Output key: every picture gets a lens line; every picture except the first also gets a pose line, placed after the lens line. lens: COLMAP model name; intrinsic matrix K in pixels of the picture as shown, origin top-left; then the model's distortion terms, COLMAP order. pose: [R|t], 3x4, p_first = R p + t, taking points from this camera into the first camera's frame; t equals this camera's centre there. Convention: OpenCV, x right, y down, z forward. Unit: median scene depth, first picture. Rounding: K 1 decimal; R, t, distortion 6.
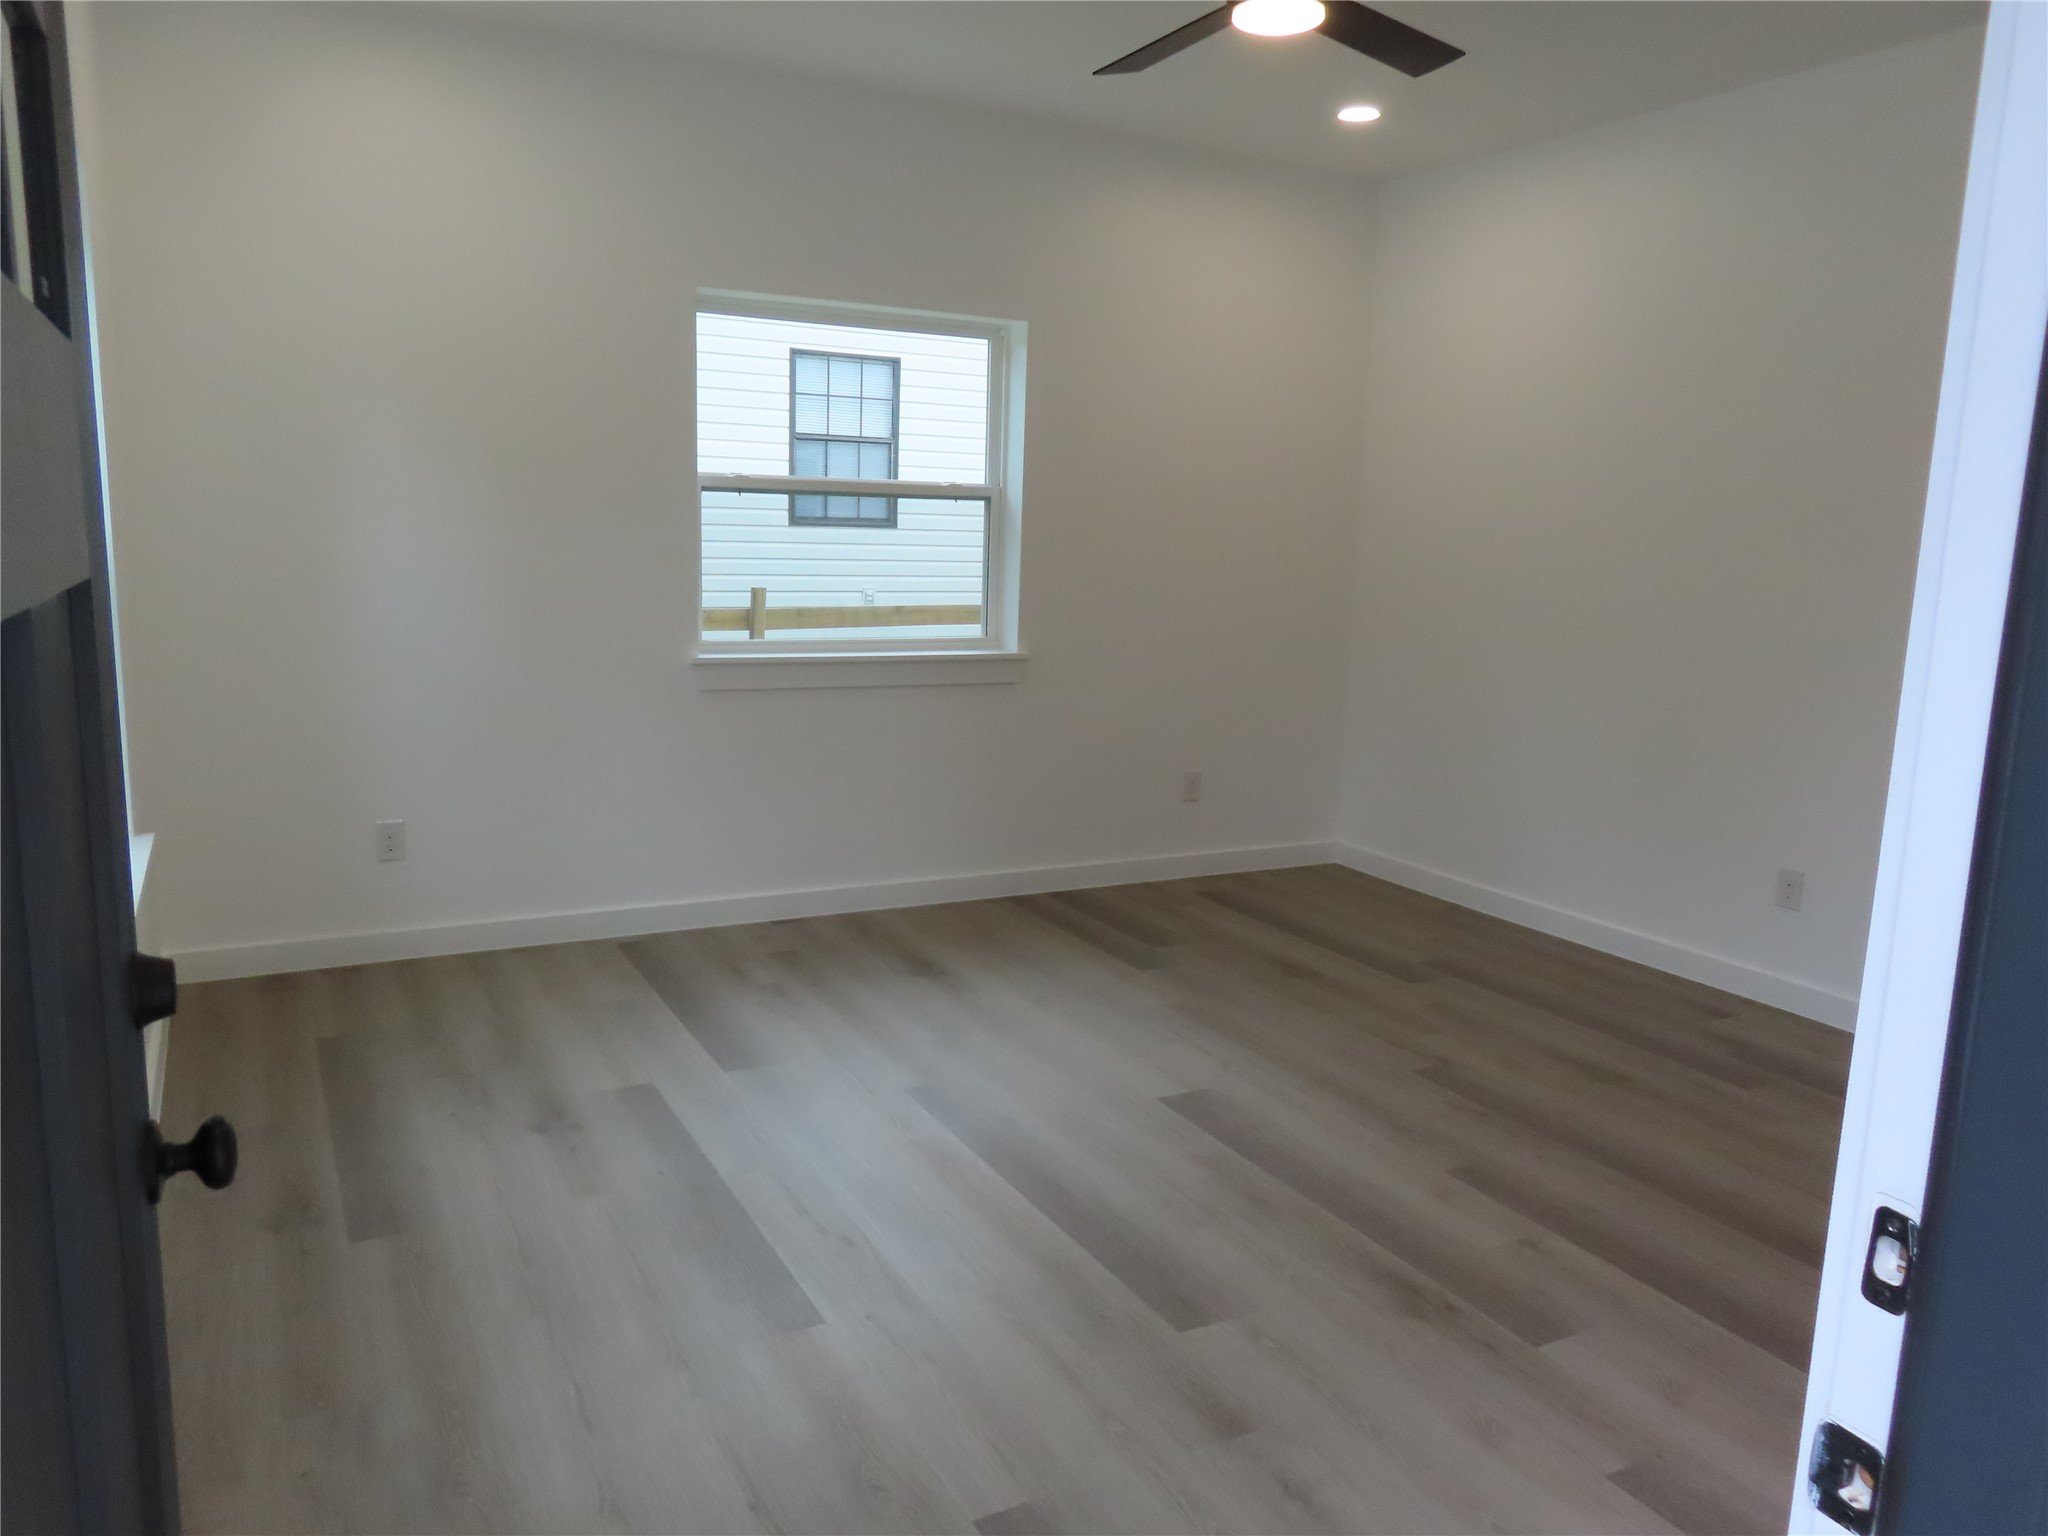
lens RADIAL K [[1466.9, 0, 984.0], [0, 1466.9, 765.7], [0, 0, 1]] dist [-0.023106, -0.000716]
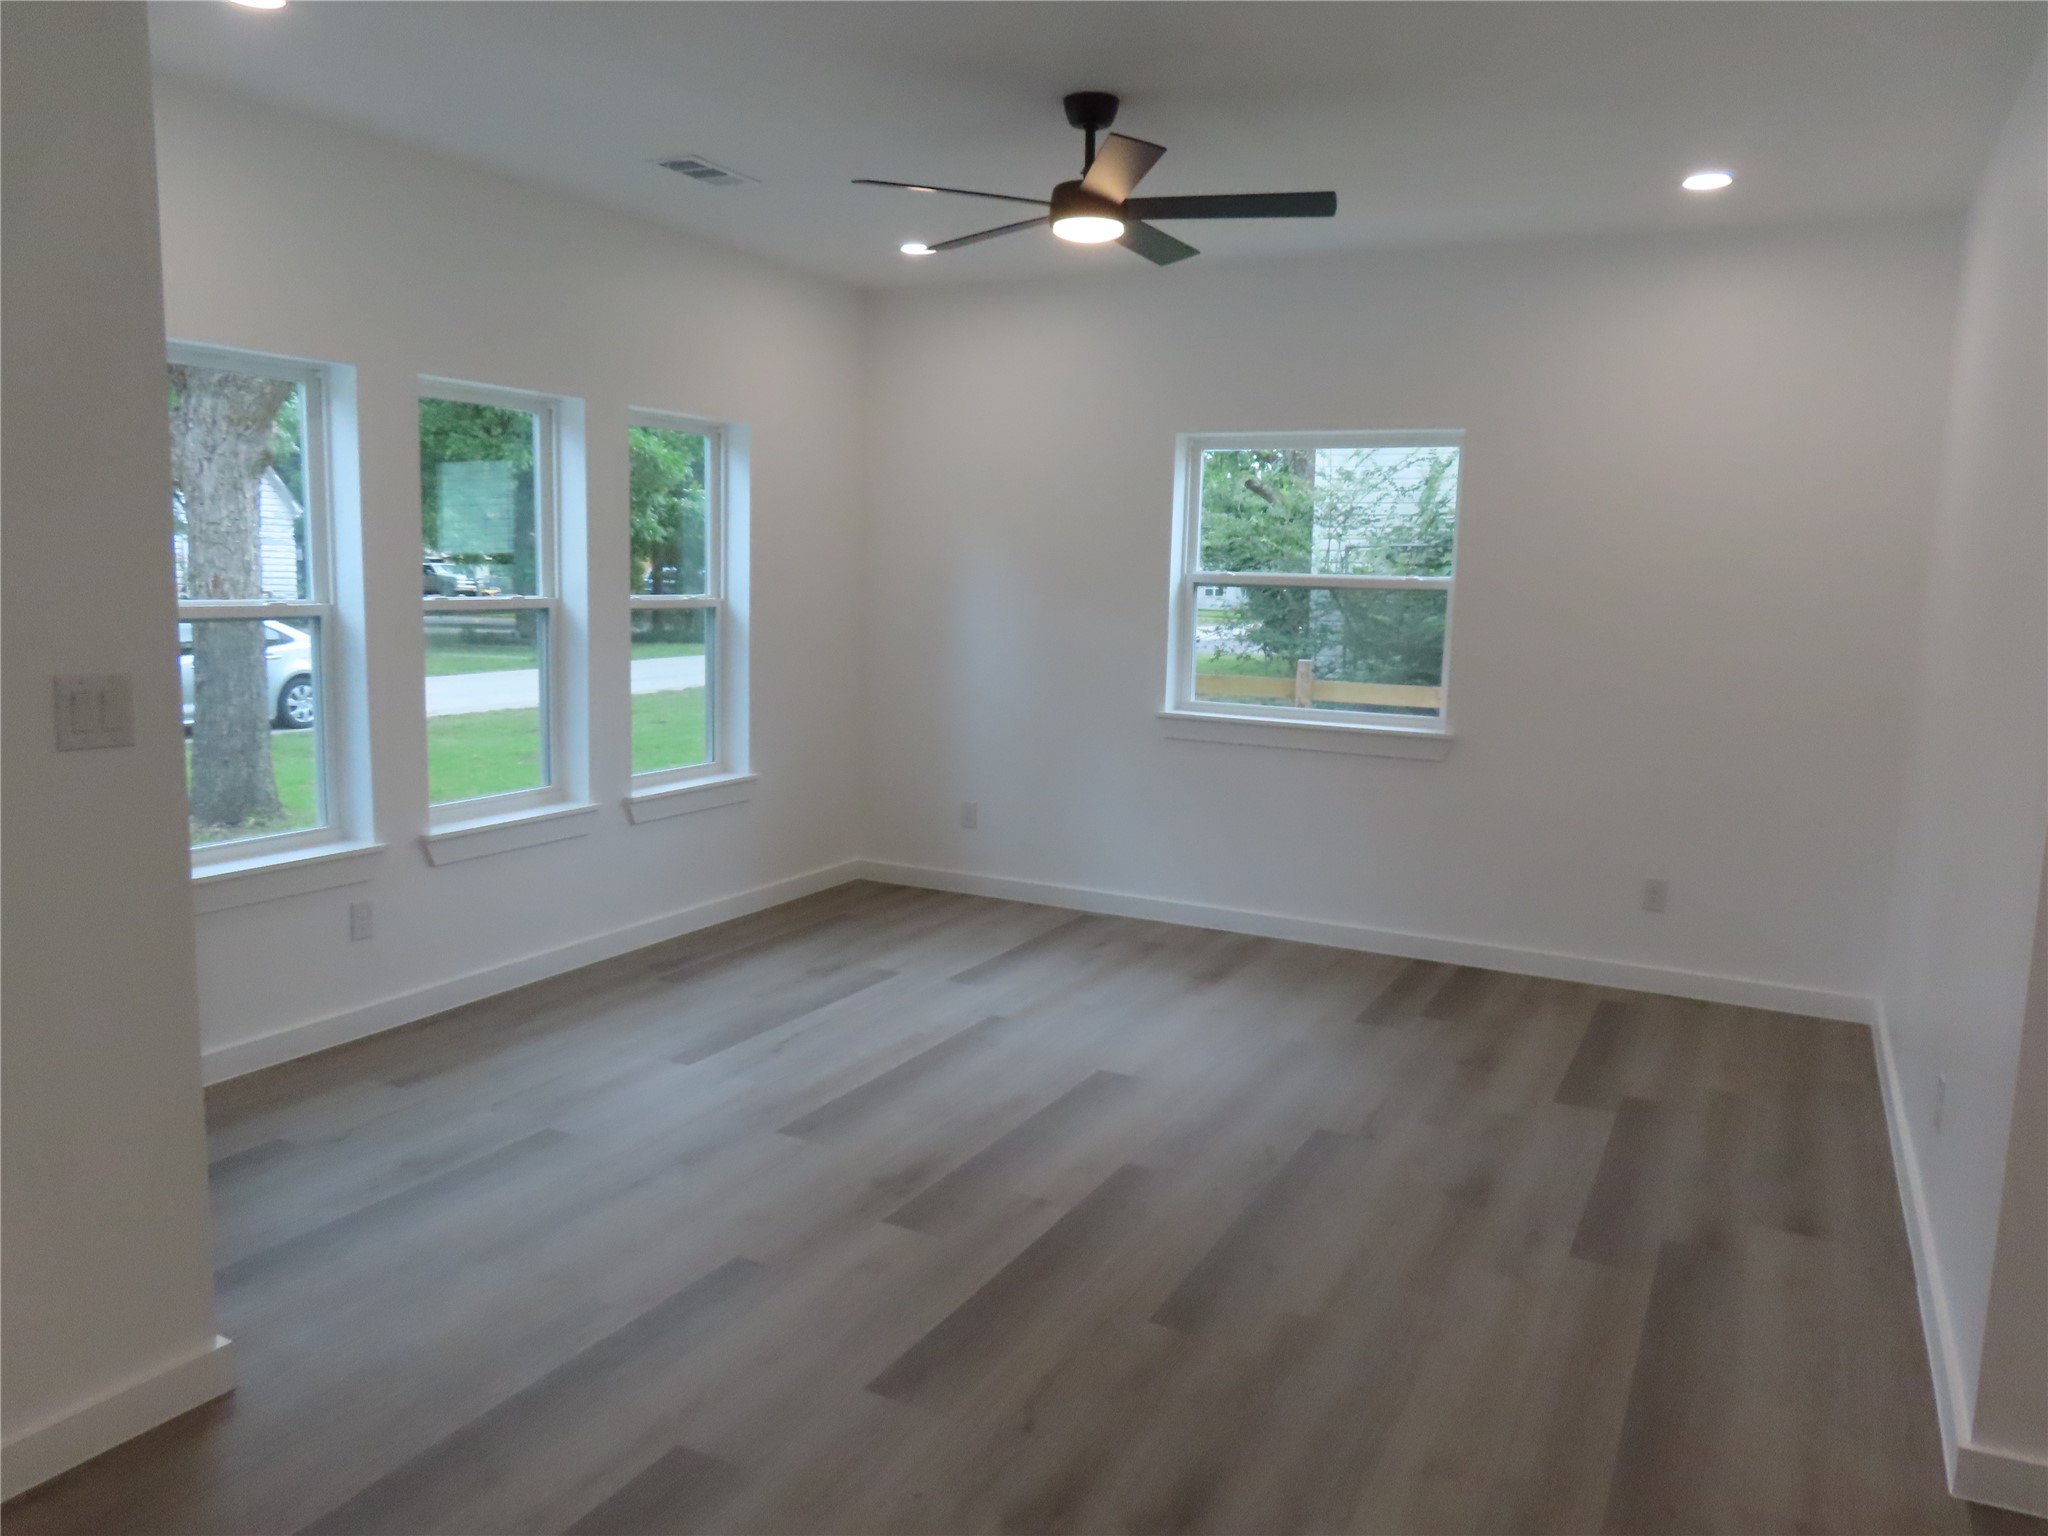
lens RADIAL K [[1455.7, 0, 1032.8], [0, 1455.7, 773.1], [0, 0, 1]] dist [-0.012425, -0.001751]
pose [[0.579604, 0.101173, -0.808593, 0.857510], [-0.146256, 0.989066, 0.018917, -0.029254], [0.801666, 0.107297, 0.588064, 0.166180]]
